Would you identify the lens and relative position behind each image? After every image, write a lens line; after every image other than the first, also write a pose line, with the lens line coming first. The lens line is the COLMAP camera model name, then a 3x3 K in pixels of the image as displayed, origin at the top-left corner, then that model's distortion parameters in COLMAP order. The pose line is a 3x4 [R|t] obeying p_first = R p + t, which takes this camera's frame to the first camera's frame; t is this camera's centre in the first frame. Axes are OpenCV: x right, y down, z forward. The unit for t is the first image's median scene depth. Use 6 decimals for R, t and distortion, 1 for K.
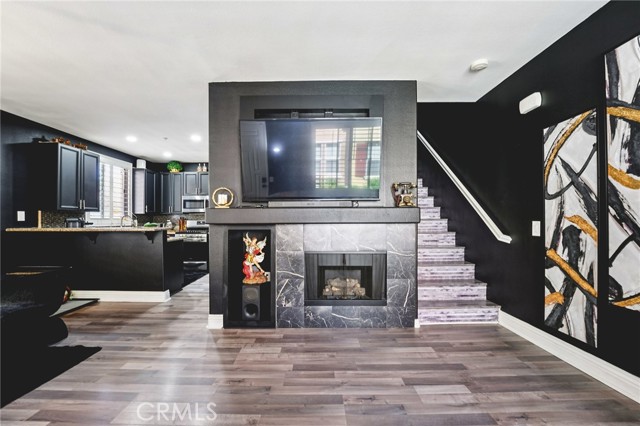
lens RADIAL K [[267.4, 0, 316.8], [0, 267.4, 219.3], [0, 0, 1]] dist [-0.024874, -0.000119]
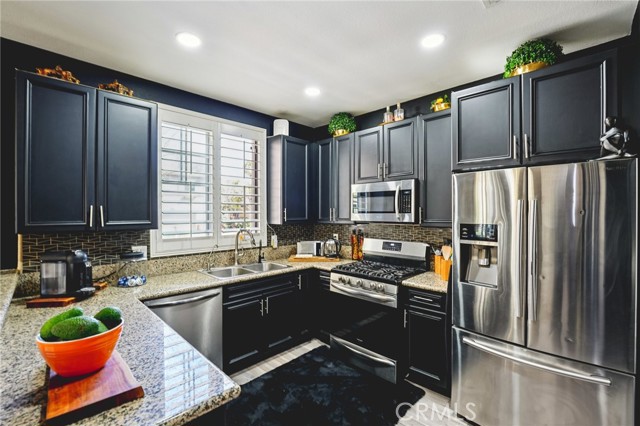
lens RADIAL K [[282.7, 0, 321.3], [0, 282.7, 211.3], [0, 0, 1]] dist [0.000251, 0.000102]
pose [[0.722074, -0.000340, -0.691816, -0.577674], [-0.001348, 0.999997, -0.001898, -0.114542], [0.691814, 0.002303, 0.722072, 1.680118]]
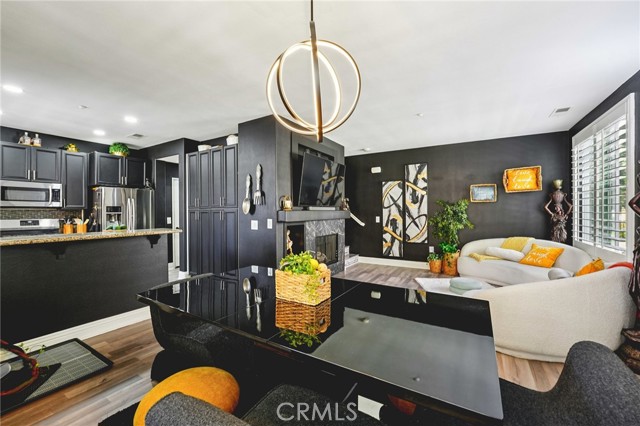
lens RADIAL K [[267.4, 0, 317.6], [0, 267.4, 210.0], [0, 0, 1]] dist [-0.024874, -0.000119]
pose [[0.508590, 0.003789, 0.861000, -1.747734], [-0.001721, 0.999993, -0.003384, -0.048962], [-0.861007, 0.000240, 0.508593, 0.185625]]
